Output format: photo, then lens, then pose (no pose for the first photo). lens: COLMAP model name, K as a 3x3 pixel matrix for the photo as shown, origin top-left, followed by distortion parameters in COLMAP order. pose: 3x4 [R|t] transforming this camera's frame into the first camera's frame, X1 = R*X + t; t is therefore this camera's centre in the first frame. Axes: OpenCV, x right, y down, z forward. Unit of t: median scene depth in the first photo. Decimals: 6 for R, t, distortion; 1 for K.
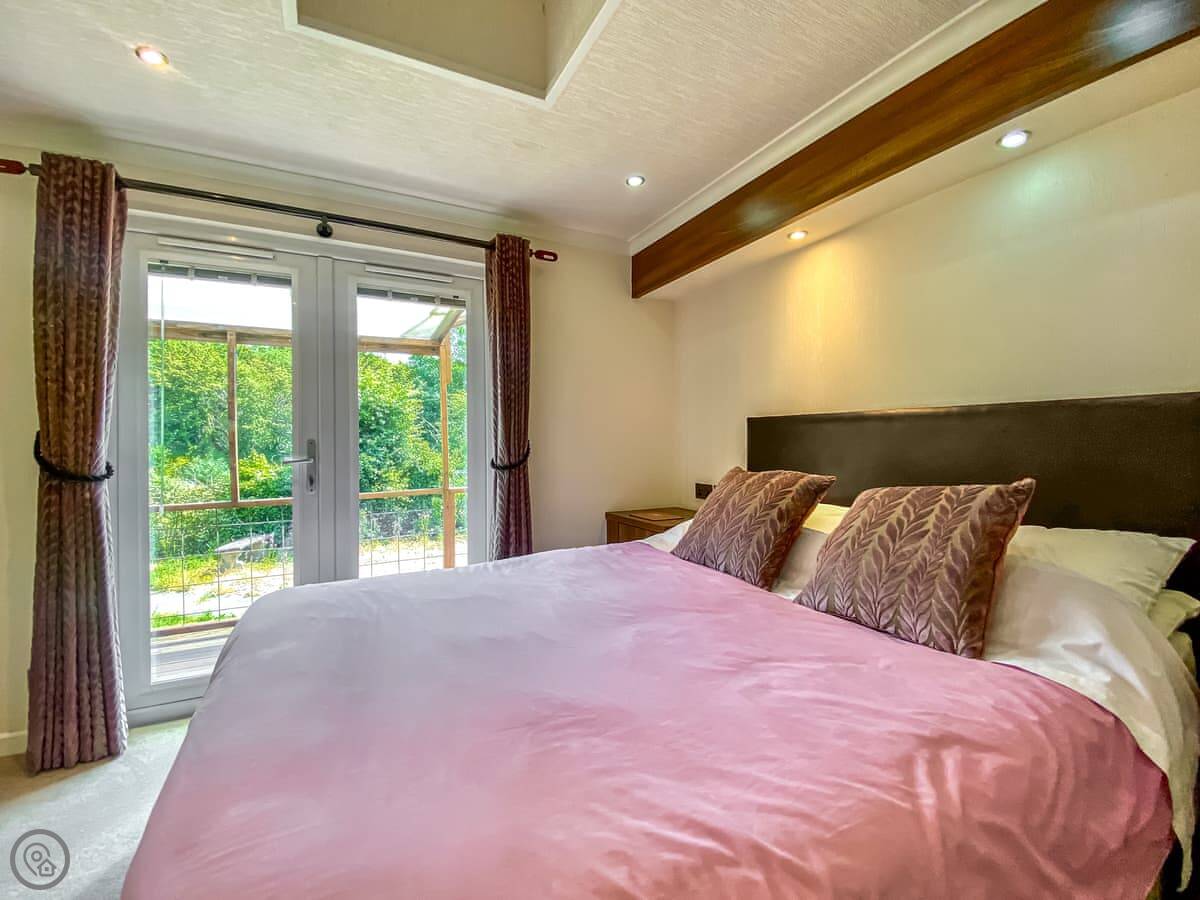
lens RADIAL K [[501.4, 0, 597.6], [0, 501.4, 448.7], [0, 0, 1]] dist [0.001781, -0.015305]
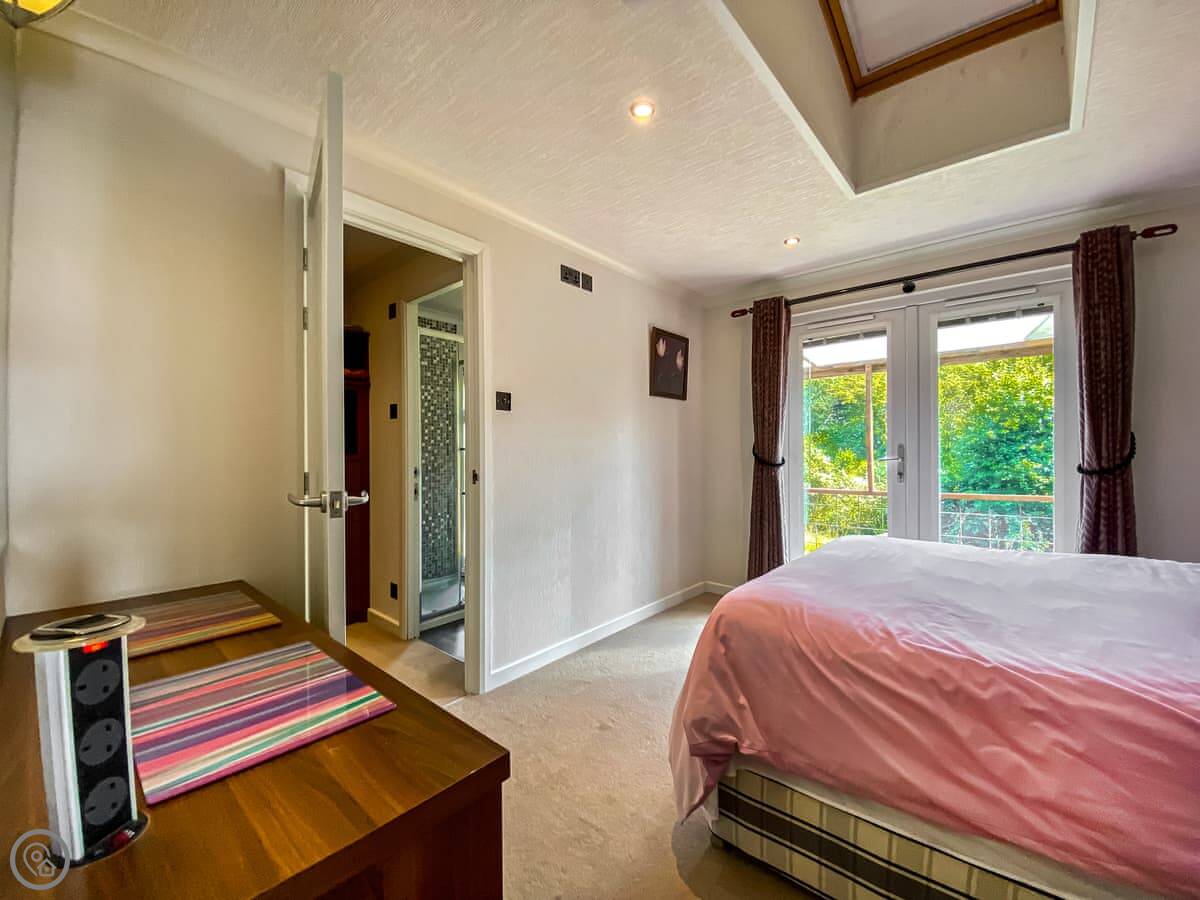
lens RADIAL K [[501.4, 0, 597.6], [0, 501.4, 448.7], [0, 0, 1]] dist [0.001781, -0.015305]
pose [[0.362607, -0.000363, -0.931942, 0.374146], [-0.011069, 0.999928, -0.004696, 0.009111], [0.931876, 0.012018, 0.362577, -0.239769]]
